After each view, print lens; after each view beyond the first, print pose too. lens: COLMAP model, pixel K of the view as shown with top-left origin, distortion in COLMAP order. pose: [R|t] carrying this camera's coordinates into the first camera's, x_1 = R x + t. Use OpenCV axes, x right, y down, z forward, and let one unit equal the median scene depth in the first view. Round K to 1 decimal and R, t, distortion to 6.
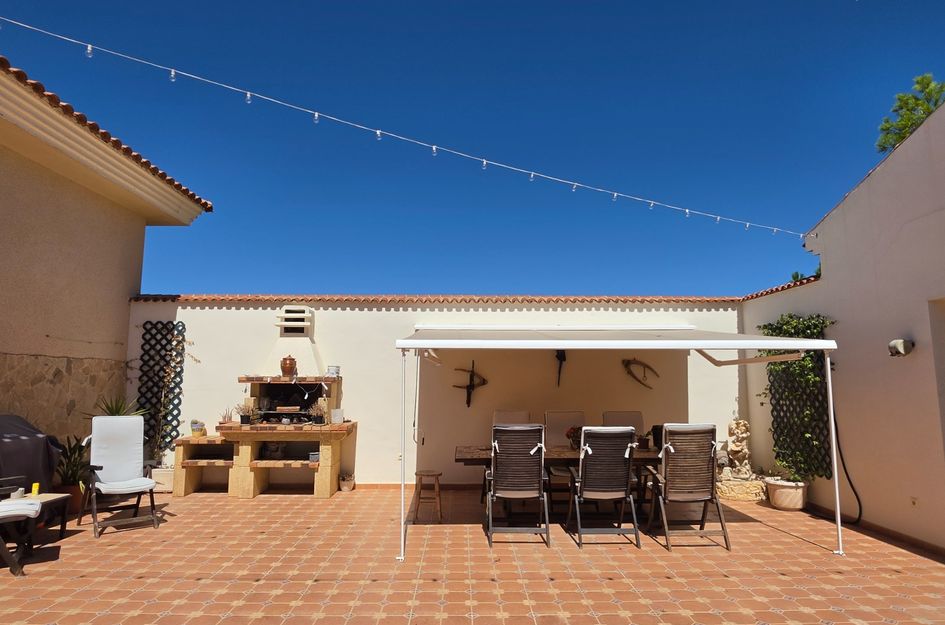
lens RADIAL K [[556.1, 0, 472.5], [0, 556.1, 312.5], [0, 0, 1]] dist [-0.002259, -0.000471]
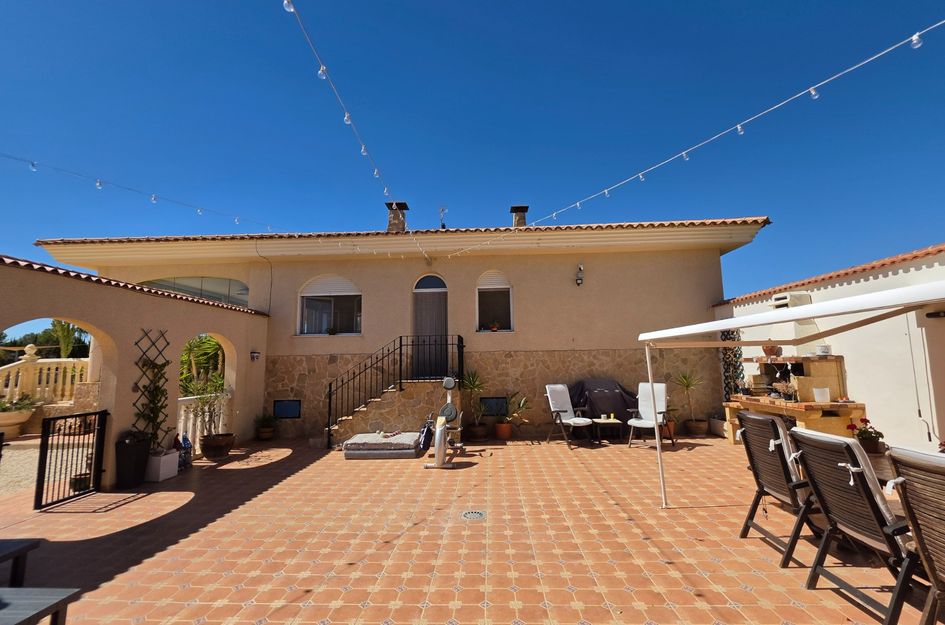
lens RADIAL K [[416.2, 0, 472.5], [0, 416.2, 312.5], [0, 0, 1]] dist [-0.000064, 0.000001]
pose [[-0.050571, -0.116773, -0.991870, 0.715981], [0.143292, 0.982018, -0.122919, 0.051938], [0.988388, -0.148343, -0.032929, 0.540564]]
